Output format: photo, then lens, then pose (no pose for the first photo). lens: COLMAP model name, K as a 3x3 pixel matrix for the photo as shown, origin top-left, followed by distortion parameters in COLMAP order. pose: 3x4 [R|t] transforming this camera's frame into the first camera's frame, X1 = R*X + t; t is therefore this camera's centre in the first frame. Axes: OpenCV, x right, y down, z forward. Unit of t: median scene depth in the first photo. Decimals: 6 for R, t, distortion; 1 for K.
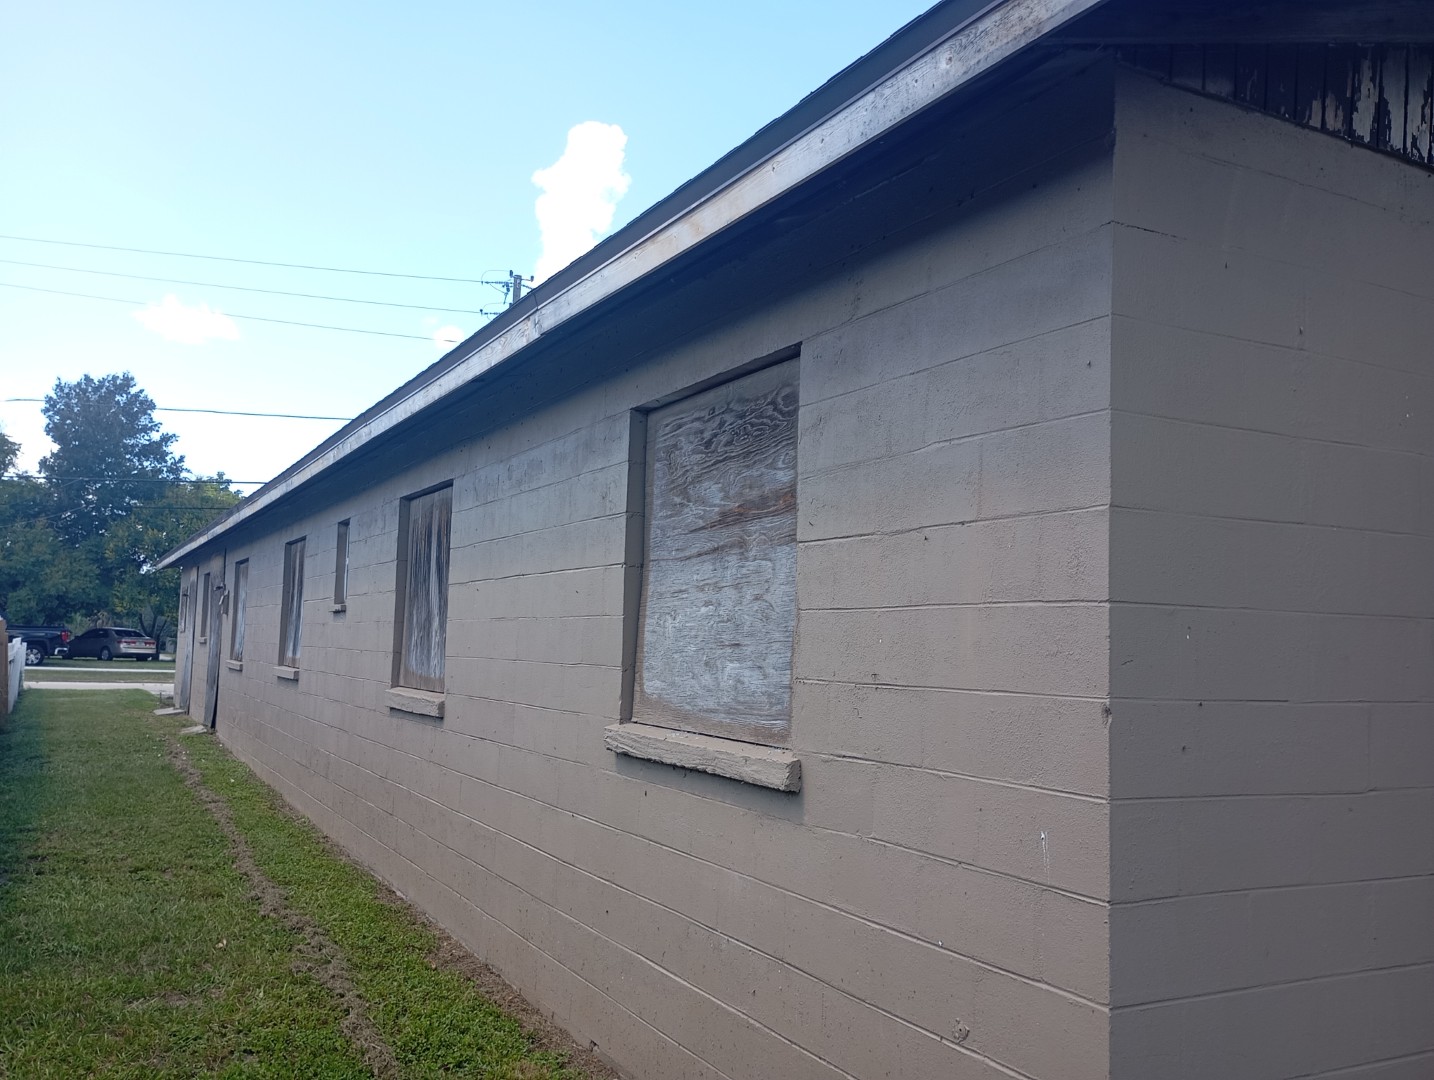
lens RADIAL K [[1191.7, 0, 717.0], [0, 1191.7, 542.0], [0, 0, 1]] dist [0.072114, -0.081281]
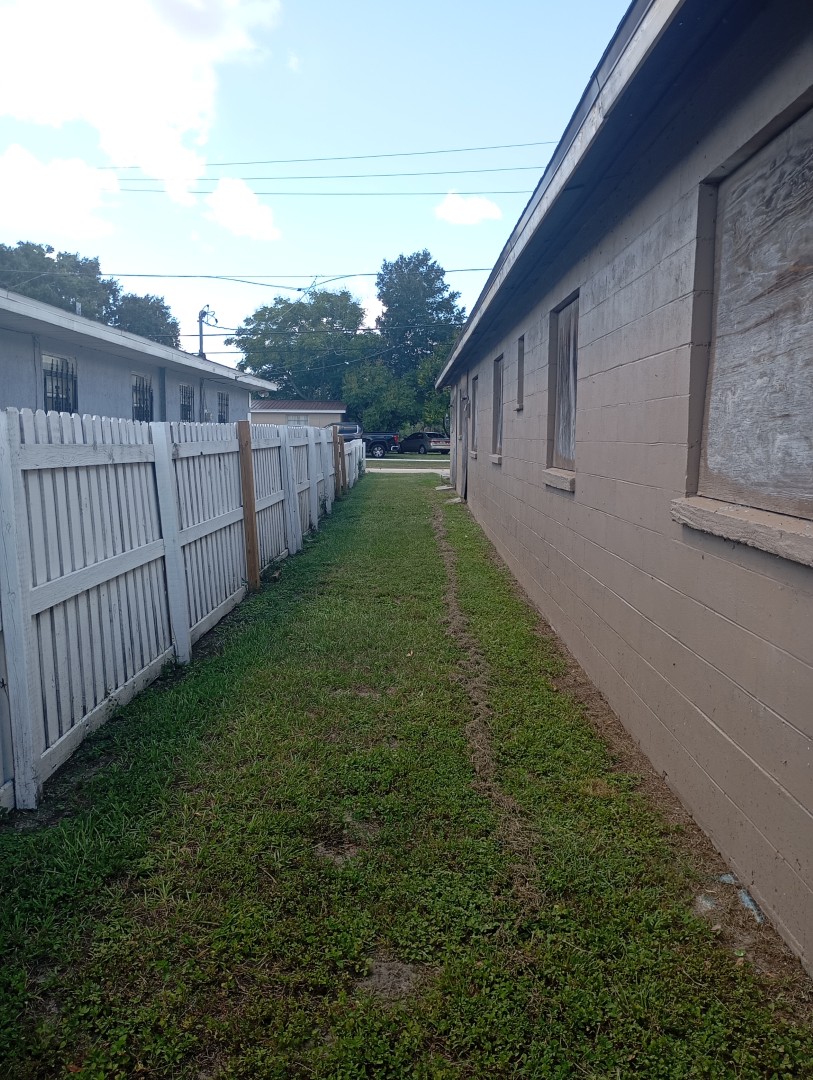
lens RADIAL K [[897.5, 0, 413.1], [0, 897.5, 535.2], [0, 0, 1]] dist [0.072114, -0.081281]
pose [[0.880157, 0.028492, -0.473827, 0.077640], [0.061689, 0.982866, 0.173692, 0.028085], [0.470657, -0.182106, 0.863319, 0.168488]]
